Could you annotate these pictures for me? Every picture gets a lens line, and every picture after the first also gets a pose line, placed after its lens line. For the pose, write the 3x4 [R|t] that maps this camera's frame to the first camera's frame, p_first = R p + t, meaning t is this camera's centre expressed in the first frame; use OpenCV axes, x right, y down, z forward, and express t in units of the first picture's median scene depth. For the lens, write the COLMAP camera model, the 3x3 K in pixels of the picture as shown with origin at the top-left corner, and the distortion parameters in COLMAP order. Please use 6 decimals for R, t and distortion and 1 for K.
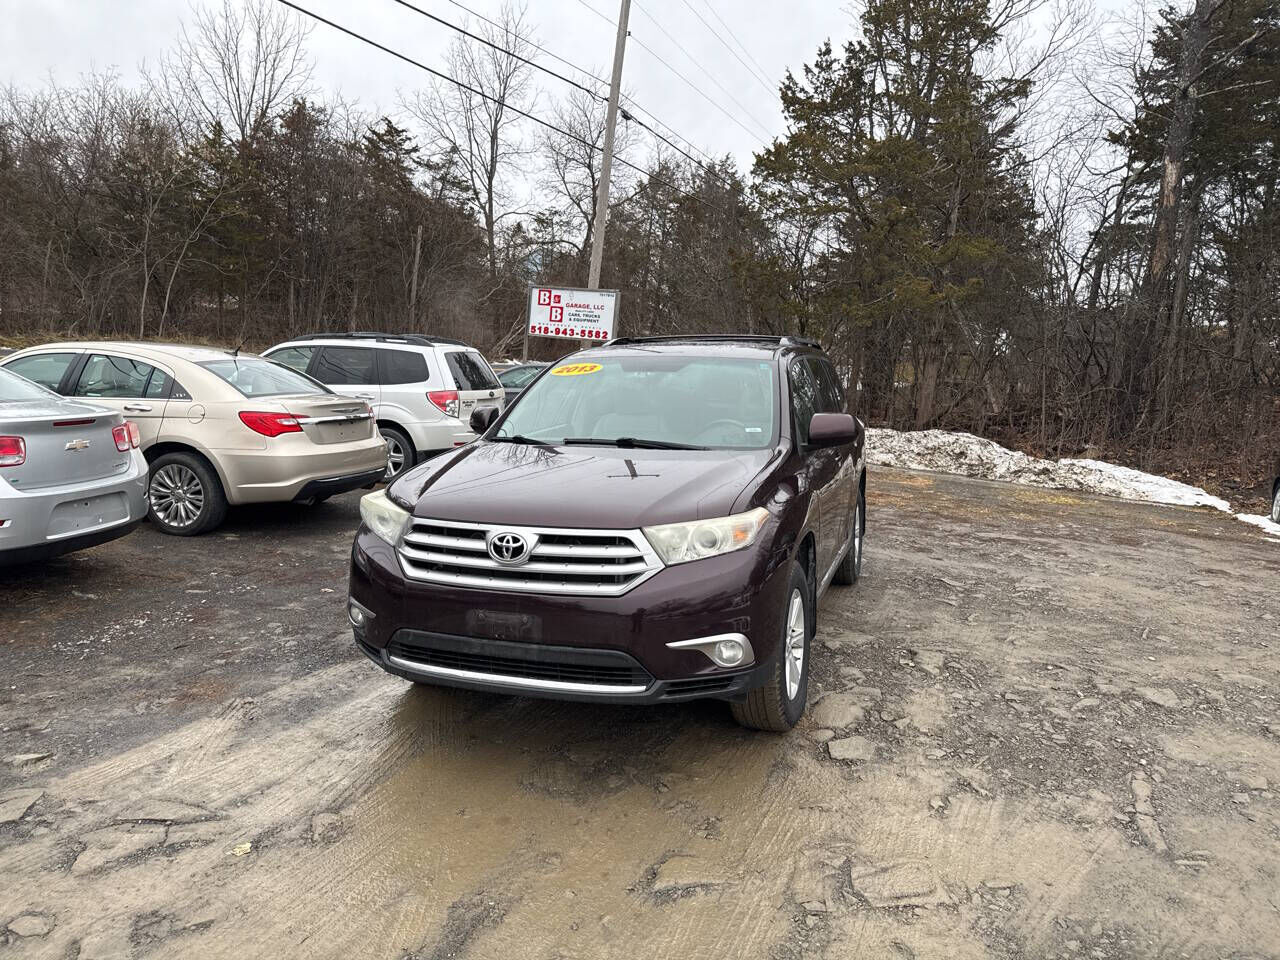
lens RADIAL K [[874.9, 0, 658.7], [0, 874.9, 479.8], [0, 0, 1]] dist [0.047154, -0.048404]
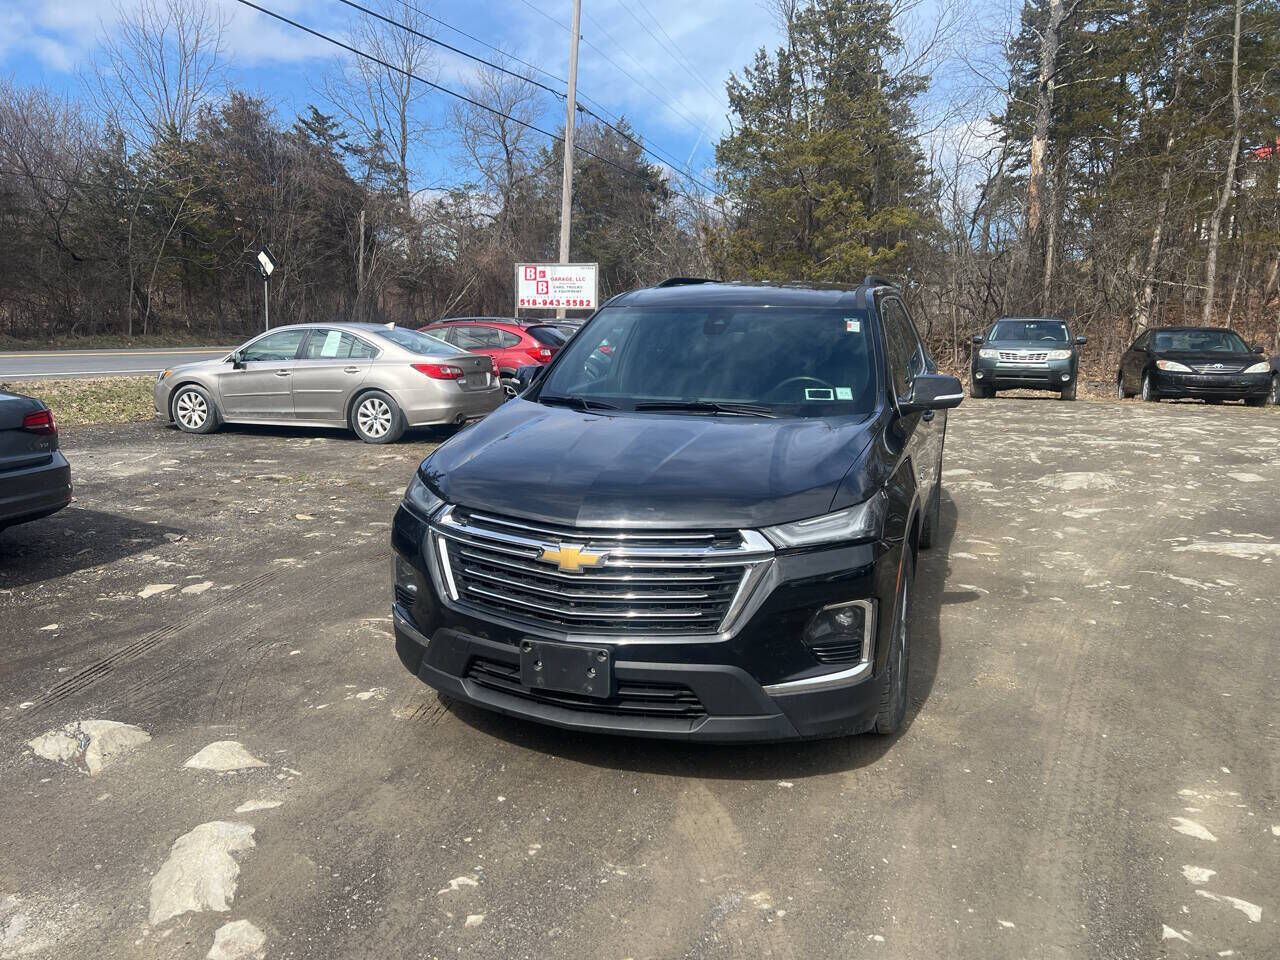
lens RADIAL K [[938.5, 0, 633.6], [0, 938.5, 482.7], [0, 0, 1]] dist [0.035757, -0.033574]
pose [[0.992505, -0.080991, 0.091506, -0.131733], [0.078302, 0.996396, 0.032615, 0.036172], [-0.093818, -0.025205, 0.995270, -0.251617]]
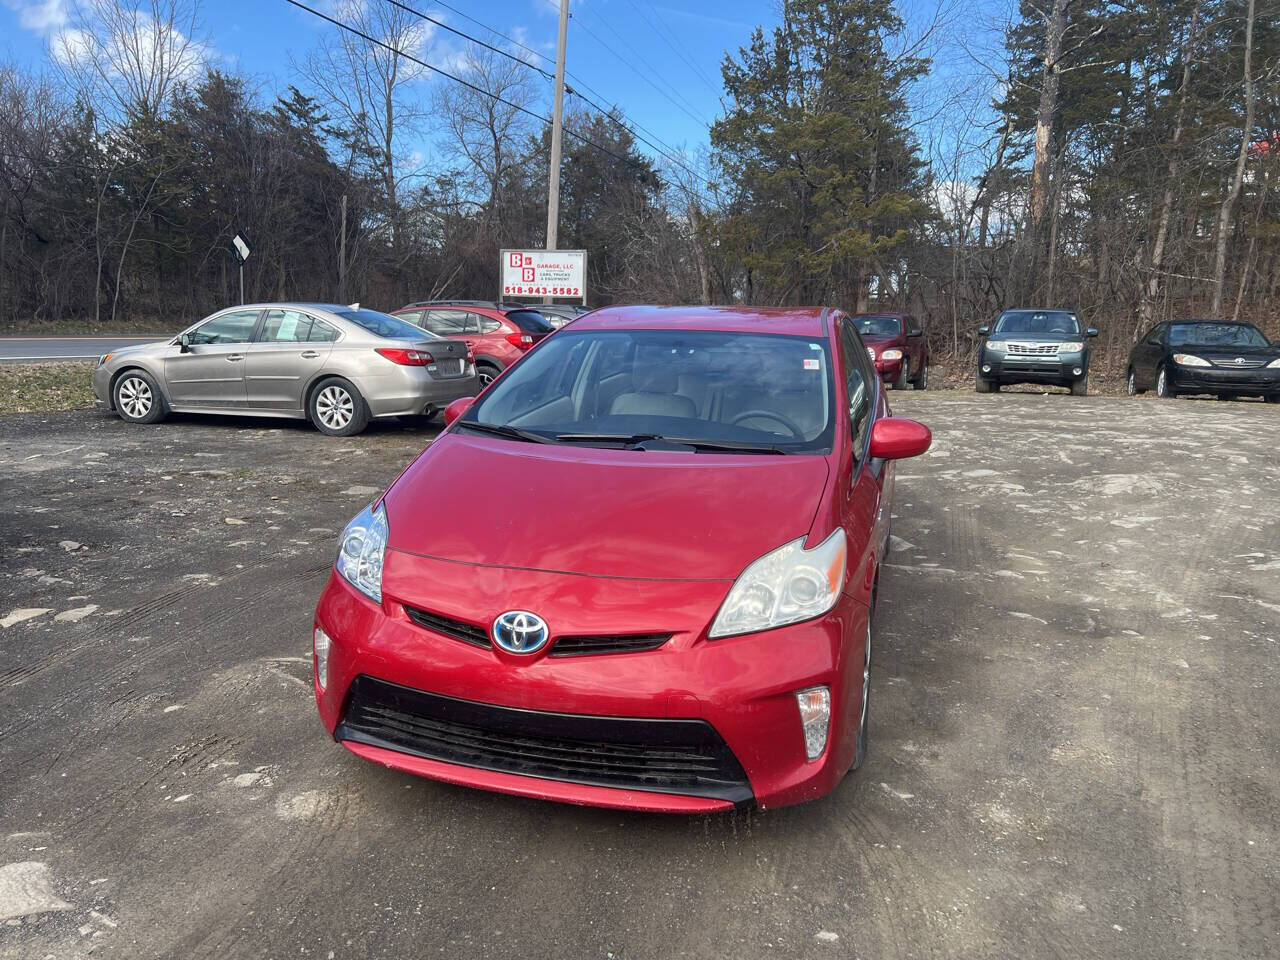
lens RADIAL K [[938.5, 0, 640.6], [0, 938.5, 479.3], [0, 0, 1]] dist [0.035757, -0.033574]
pose [[0.991104, -0.074917, 0.109998, -0.126232], [0.071240, 0.996773, 0.036993, 0.035524], [-0.112415, -0.028827, 0.993243, -0.208161]]
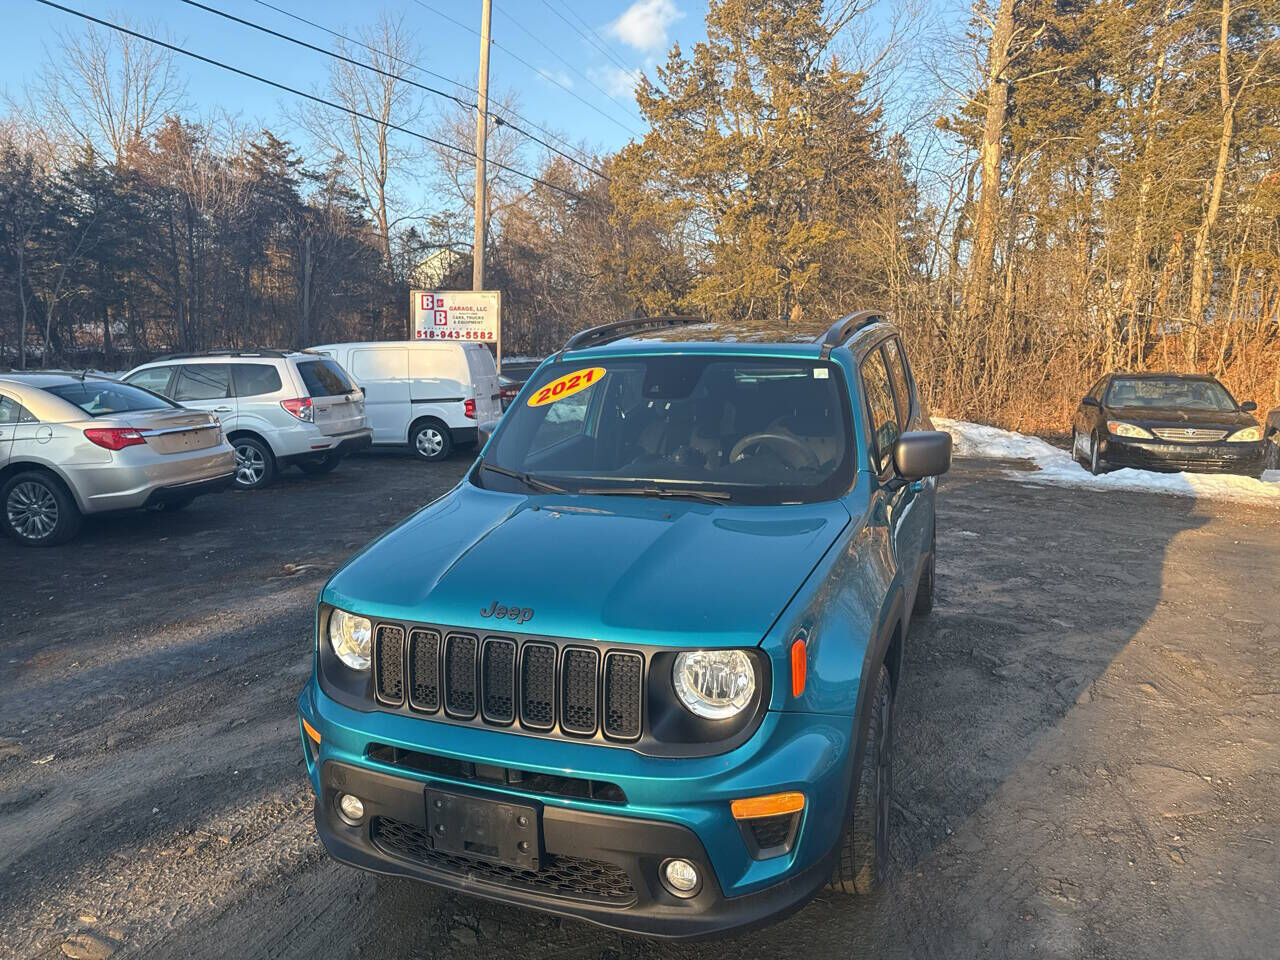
lens RADIAL K [[874.9, 0, 654.2], [0, 874.9, 479.4], [0, 0, 1]] dist [0.047154, -0.048404]
pose [[0.994595, -0.075949, 0.070801, 0.044530], [0.075436, 0.997102, 0.009892, 0.008065], [-0.071347, -0.004498, 0.997441, -0.045351]]
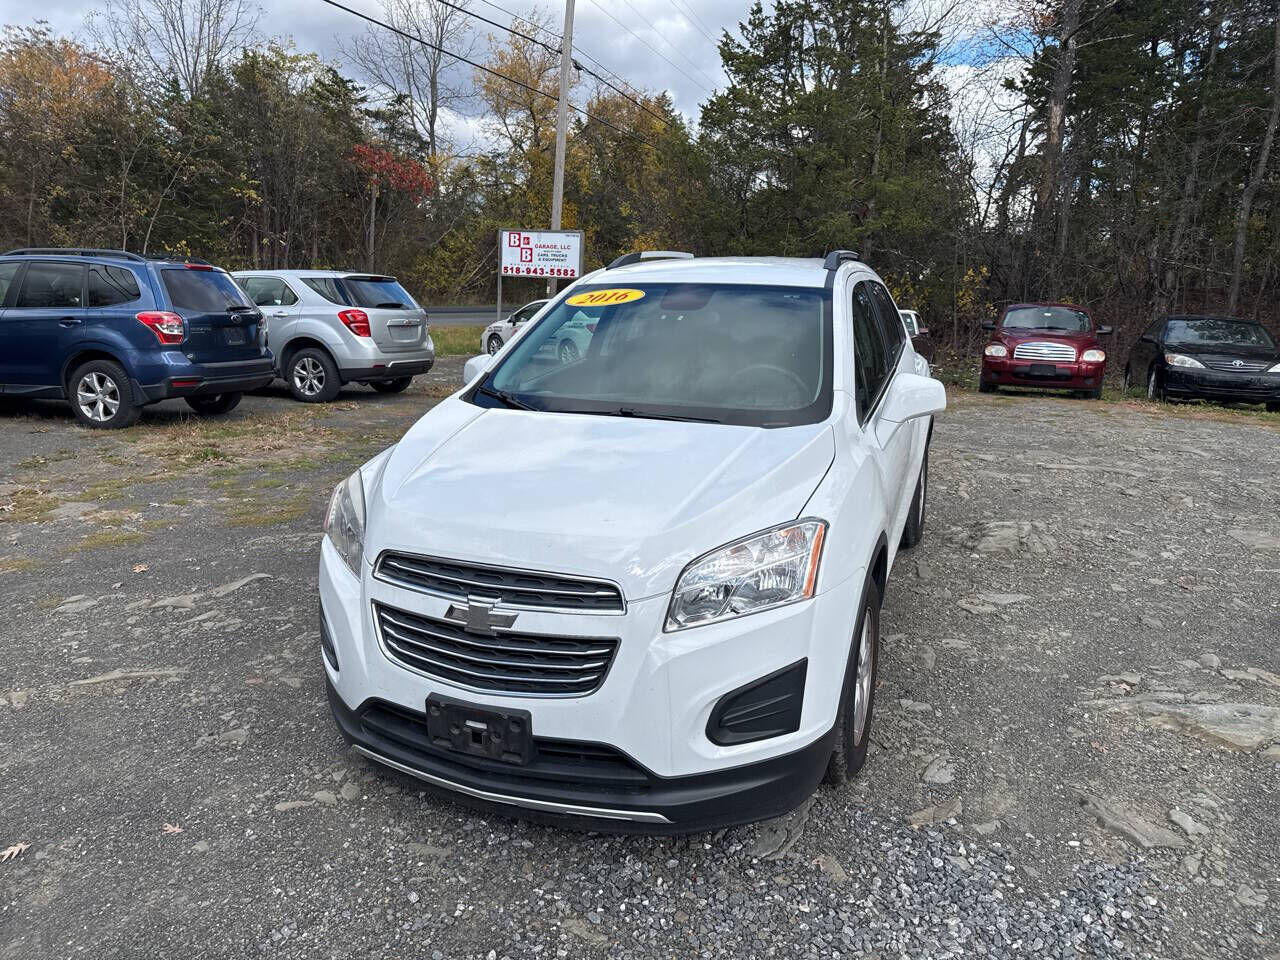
lens RADIAL K [[874.9, 0, 653.0], [0, 874.9, 473.2], [0, 0, 1]] dist [0.047154, -0.048404]
pose [[0.997171, -0.049639, 0.056450, -0.033517], [0.046196, 0.997084, 0.060742, 0.025593], [-0.059300, -0.057963, 0.996556, -0.130491]]
